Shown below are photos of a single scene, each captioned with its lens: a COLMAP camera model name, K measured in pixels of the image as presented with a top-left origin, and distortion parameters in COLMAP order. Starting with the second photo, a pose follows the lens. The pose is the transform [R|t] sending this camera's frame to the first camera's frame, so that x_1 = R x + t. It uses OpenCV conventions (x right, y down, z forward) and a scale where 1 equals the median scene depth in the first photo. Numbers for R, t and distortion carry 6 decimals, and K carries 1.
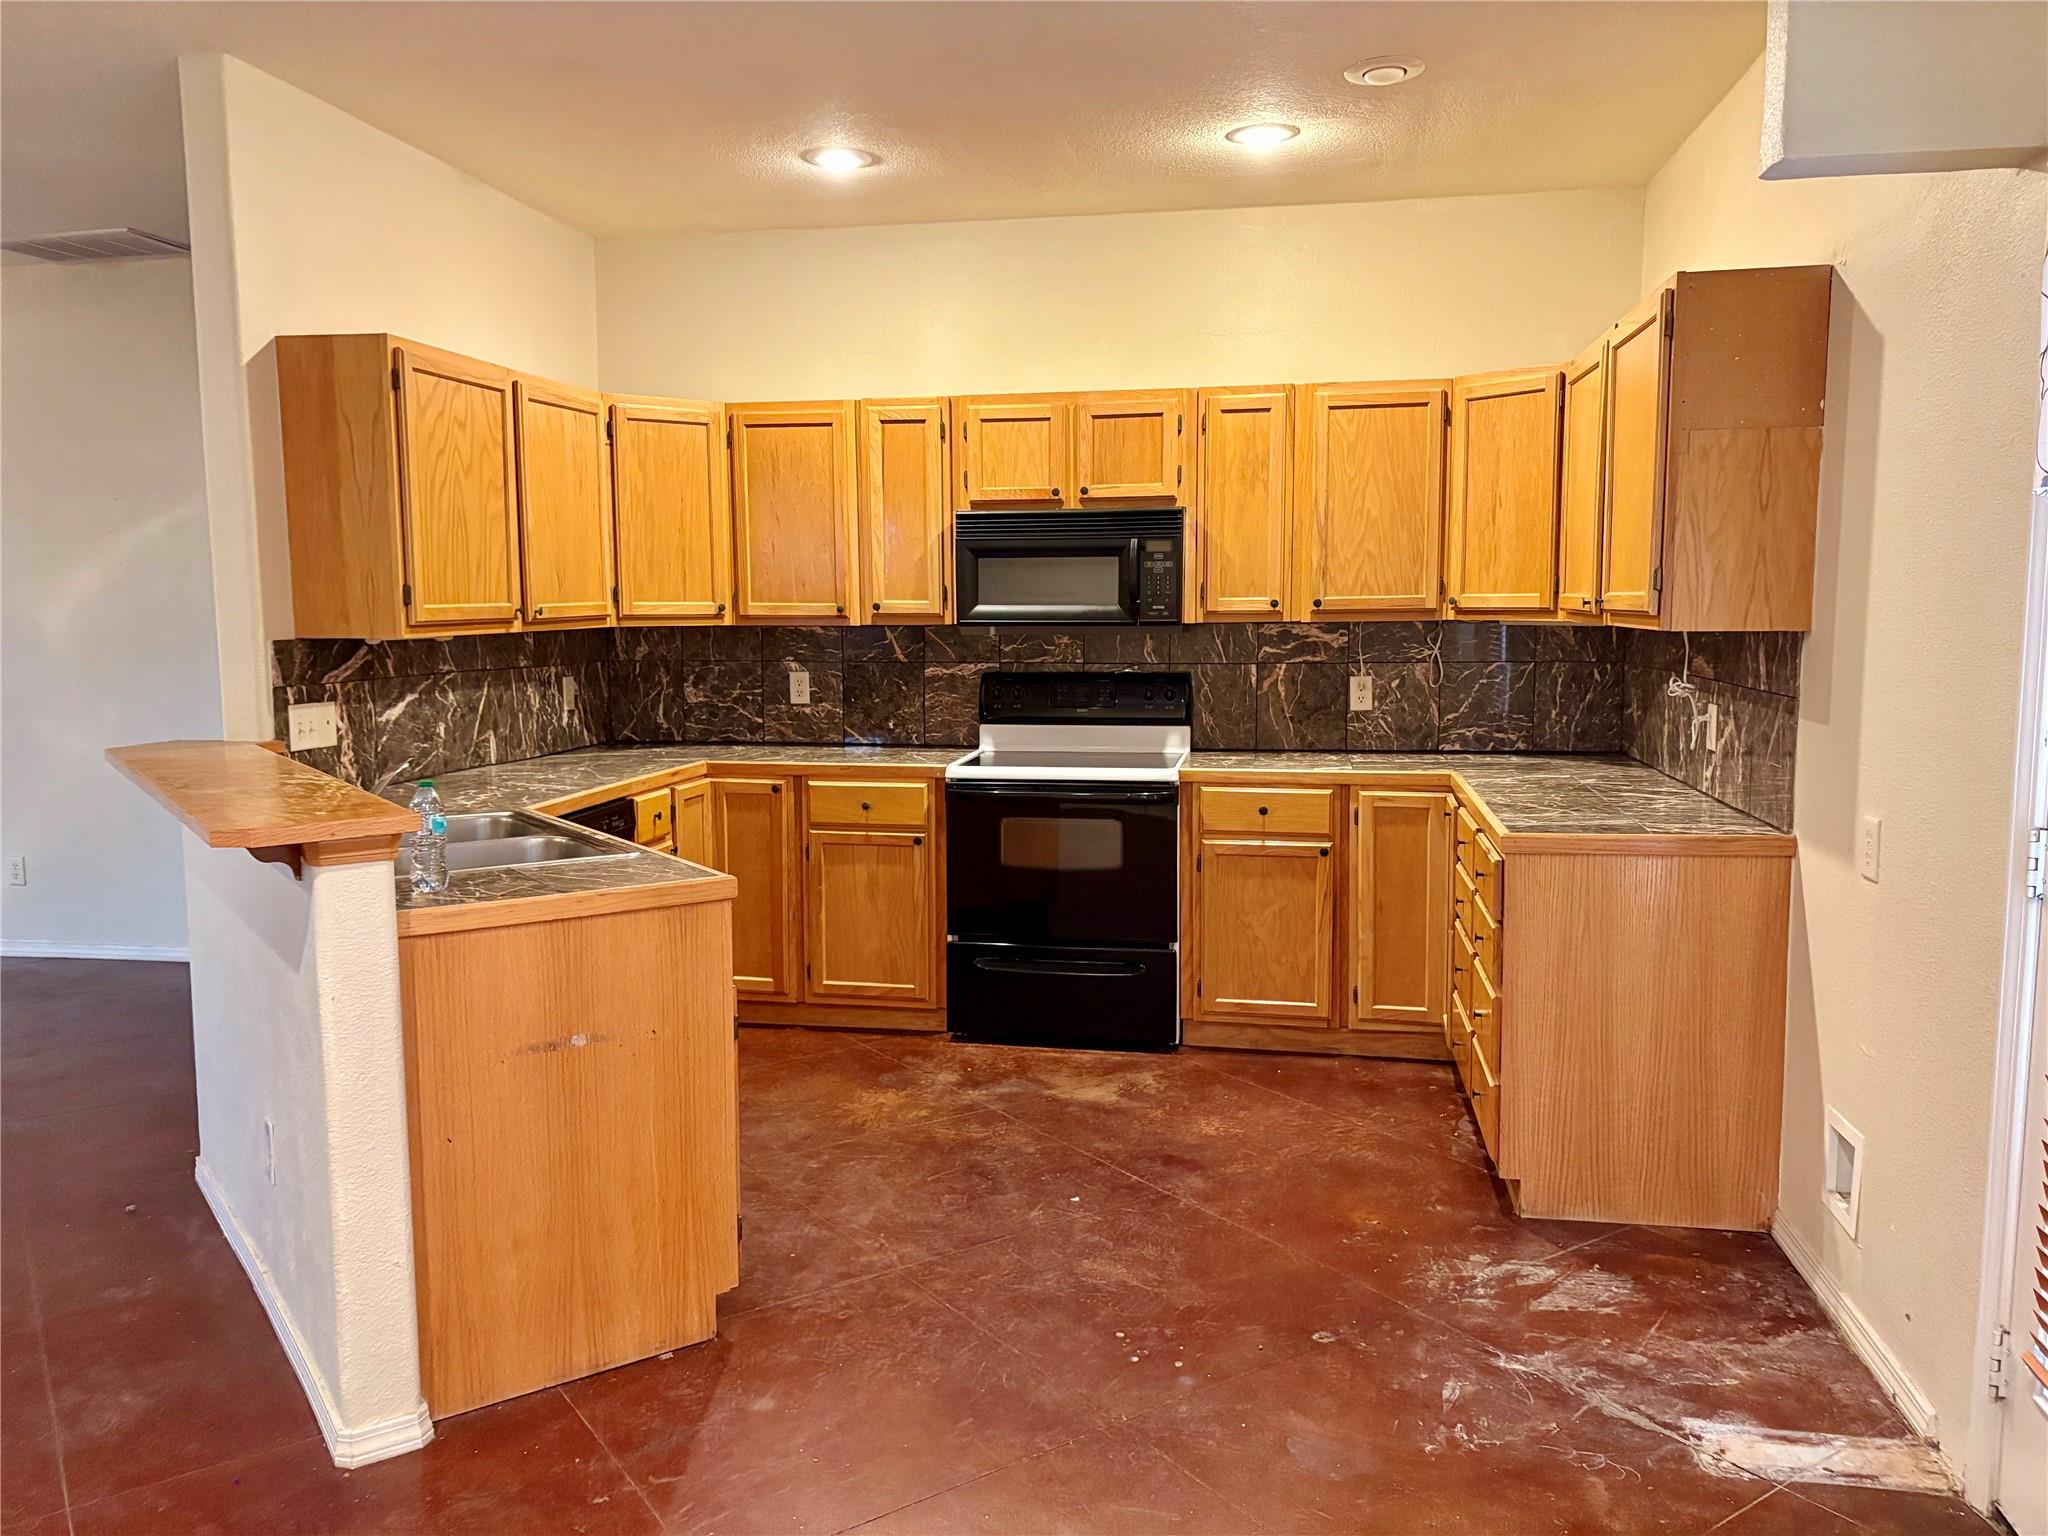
lens RADIAL K [[1570.6, 0, 1025.9], [0, 1570.6, 757.6], [0, 0, 1]] dist [0.038115, -0.034354]
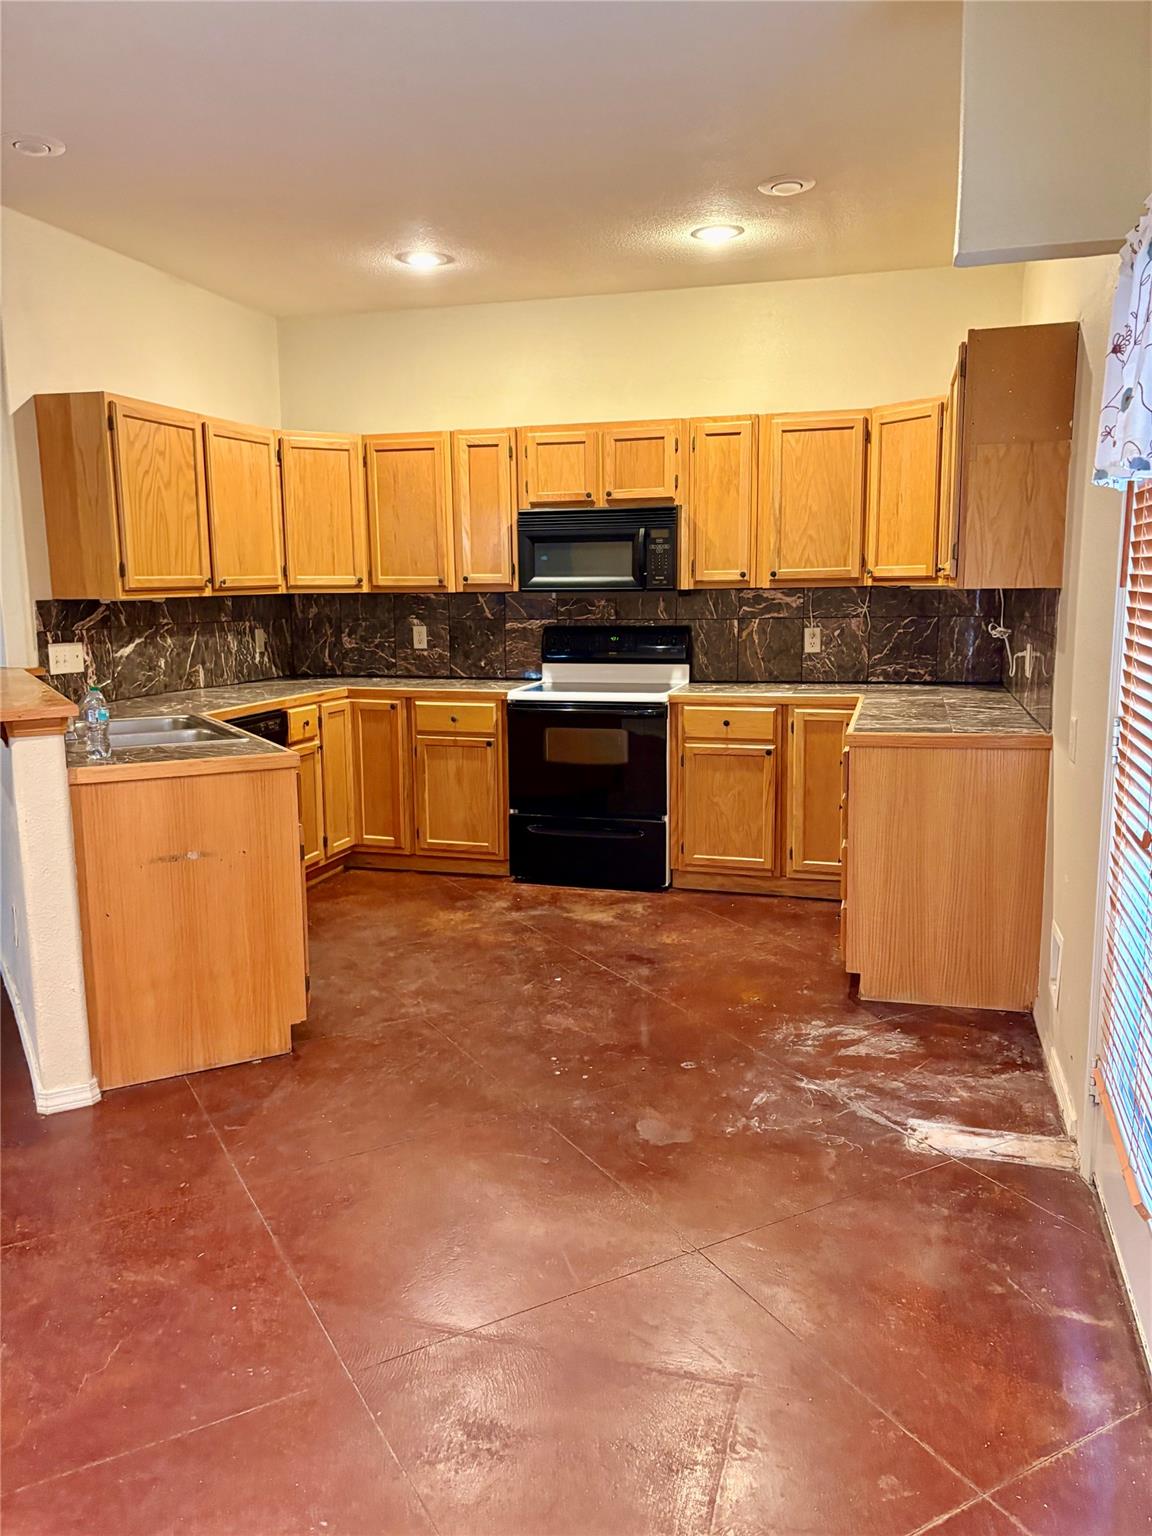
lens RADIAL K [[1177.9, 0, 576.0], [0, 1177.9, 768.0], [0, 0, 1]] dist [0.038115, -0.034354]
pose [[0.995394, 0.010064, -0.095339, 0.124449], [-0.004688, 0.998395, 0.056448, 0.016279], [0.095754, -0.055741, 0.993843, -0.069775]]
